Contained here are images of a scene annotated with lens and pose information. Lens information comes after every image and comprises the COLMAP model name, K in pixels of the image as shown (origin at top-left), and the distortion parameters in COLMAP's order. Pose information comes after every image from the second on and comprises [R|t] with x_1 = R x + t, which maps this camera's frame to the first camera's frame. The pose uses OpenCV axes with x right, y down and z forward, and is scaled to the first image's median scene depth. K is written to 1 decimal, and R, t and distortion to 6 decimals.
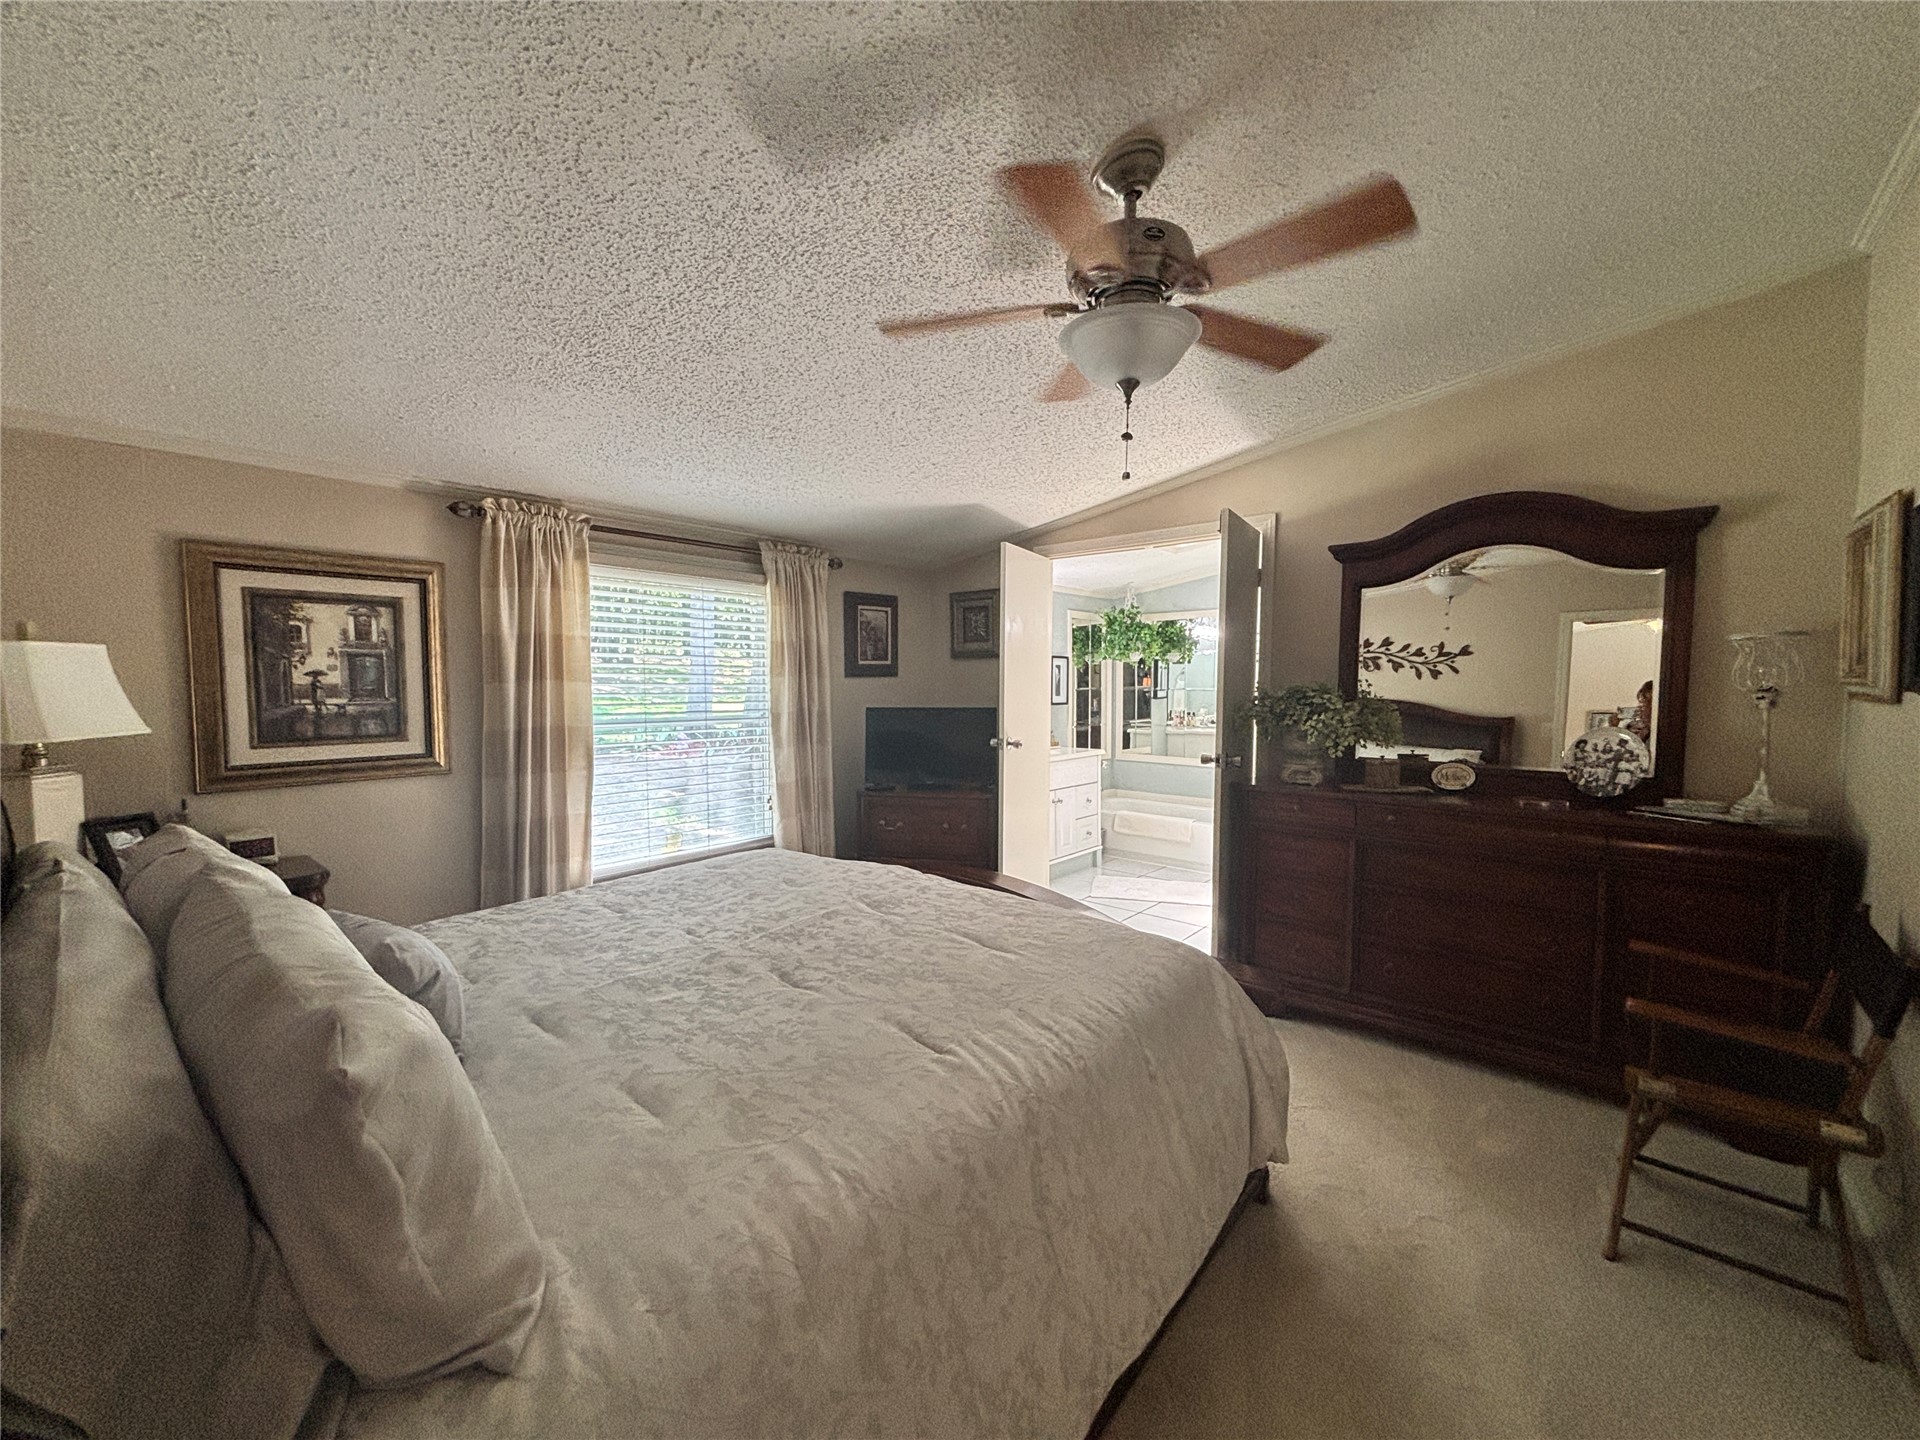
lens RADIAL K [[774.3, 0, 962.5], [0, 774.3, 728.0], [0, 0, 1]] dist [0.004878, -0.000924]
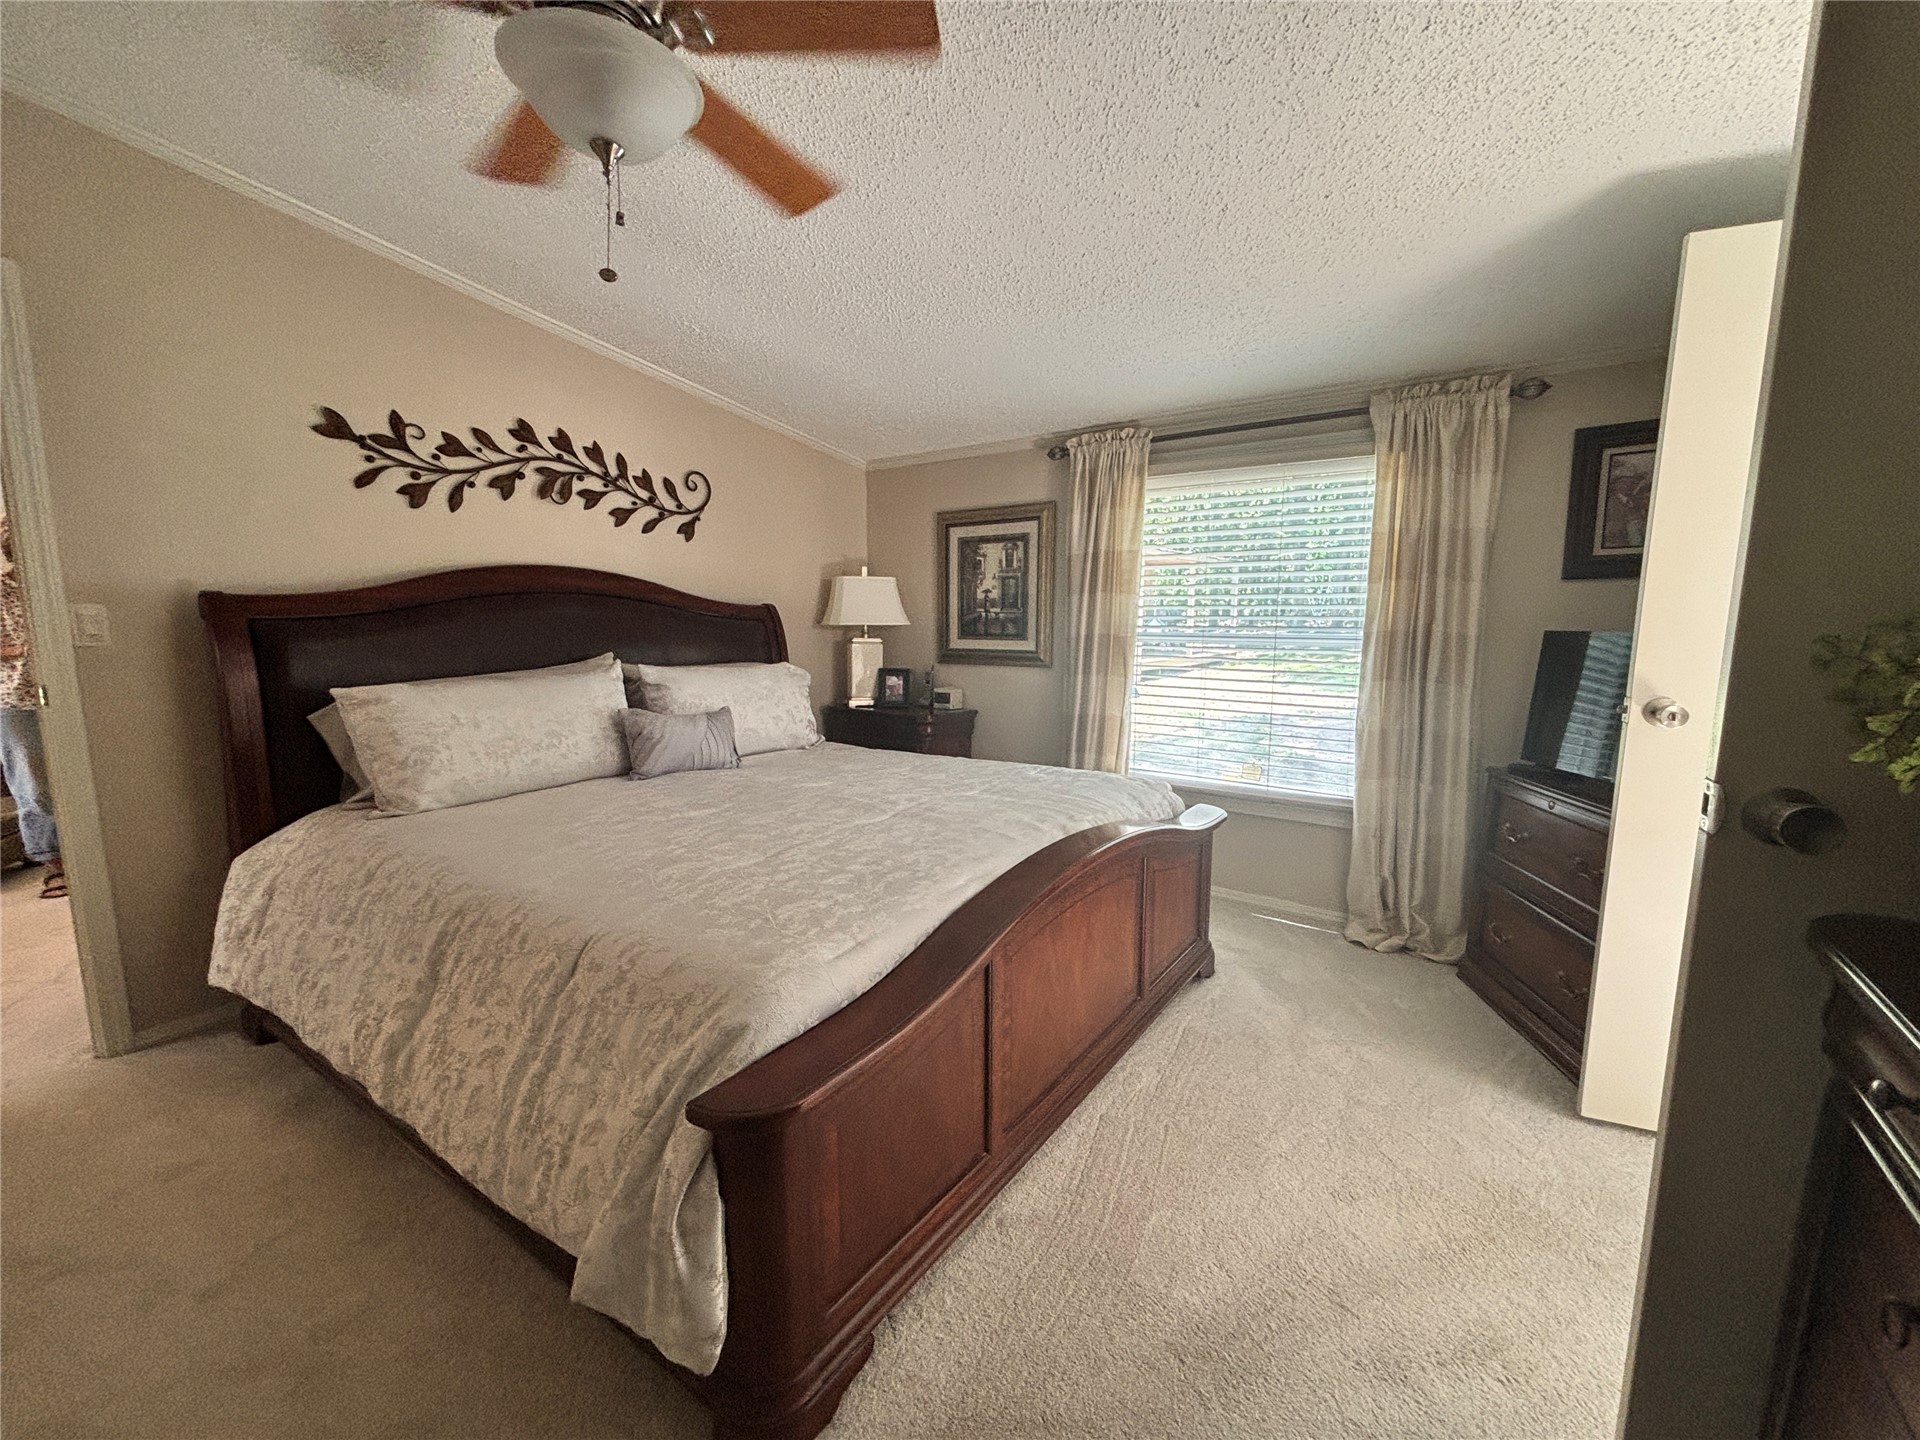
lens RADIAL K [[774.3, 0, 962.5], [0, 774.3, 728.0], [0, 0, 1]] dist [0.004878, -0.000924]
pose [[0.109087, 0.140832, -0.984005, 0.635532], [-0.060741, 0.989007, 0.134814, -0.007616], [0.992175, 0.045063, 0.116442, 0.754880]]
